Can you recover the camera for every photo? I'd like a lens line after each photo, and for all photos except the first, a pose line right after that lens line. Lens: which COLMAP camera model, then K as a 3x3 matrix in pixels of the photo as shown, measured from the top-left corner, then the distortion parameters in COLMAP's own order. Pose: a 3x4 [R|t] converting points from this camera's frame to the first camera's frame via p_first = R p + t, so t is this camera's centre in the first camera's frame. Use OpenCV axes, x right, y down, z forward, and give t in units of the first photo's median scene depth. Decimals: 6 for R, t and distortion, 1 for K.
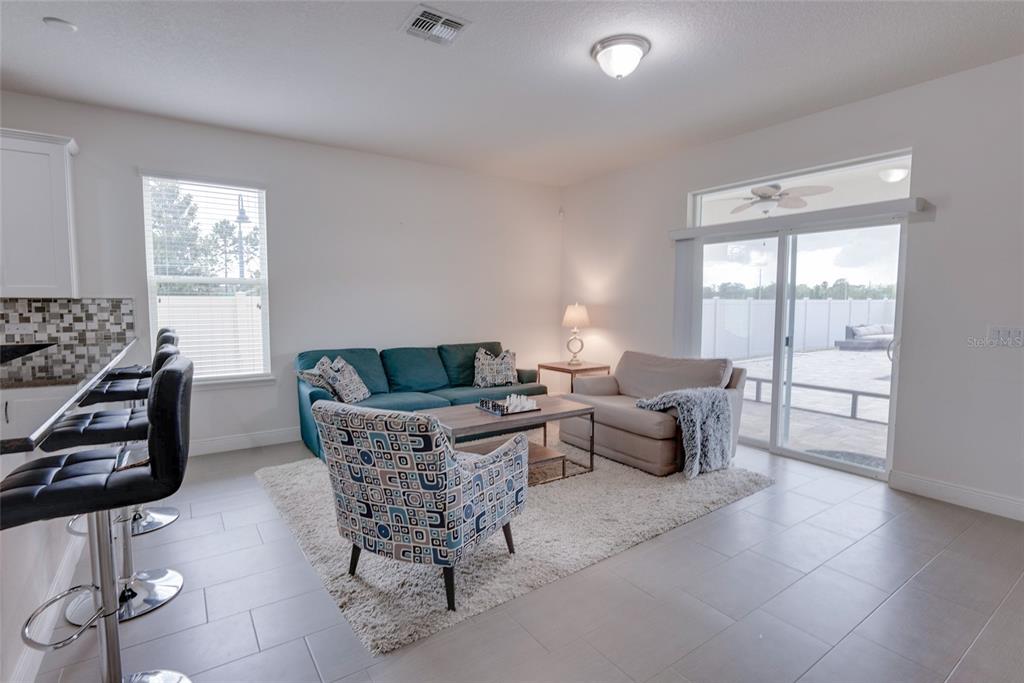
lens RADIAL K [[485.5, 0, 509.5], [0, 485.5, 342.5], [0, 0, 1]] dist [-0.002435, -0.000075]
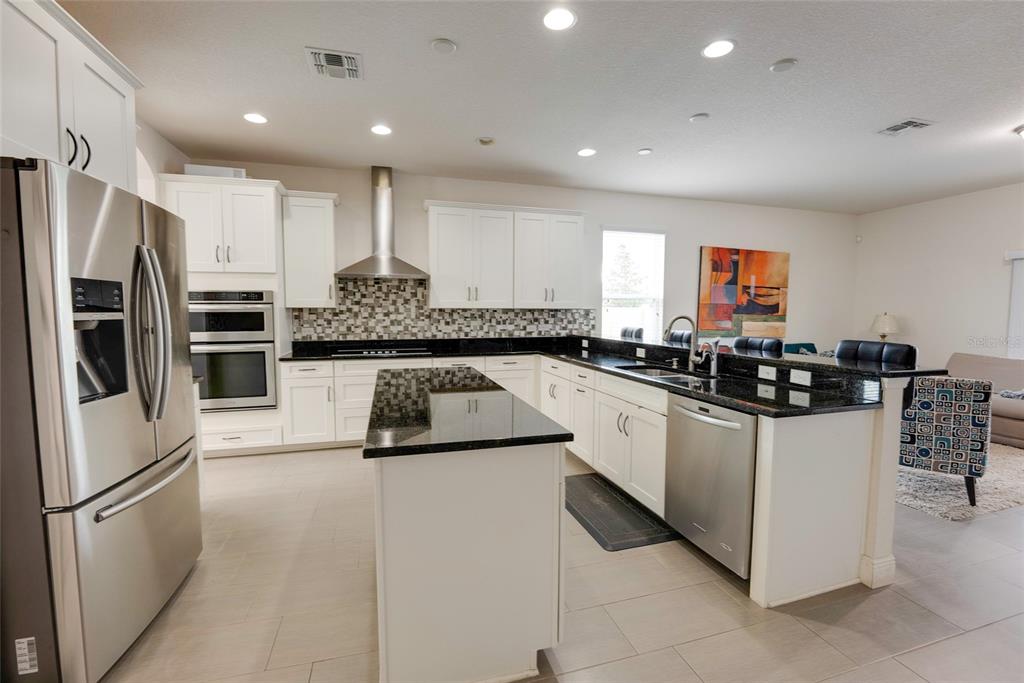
lens RADIAL K [[441.1, 0, 517.8], [0, 441.1, 341.1], [0, 0, 1]] dist [-0.003399, -0.000114]
pose [[0.954910, 0.020460, -0.296189, -0.641379], [-0.025064, 0.999617, -0.011758, 0.037863], [0.295835, 0.018651, 0.955057, -0.463084]]
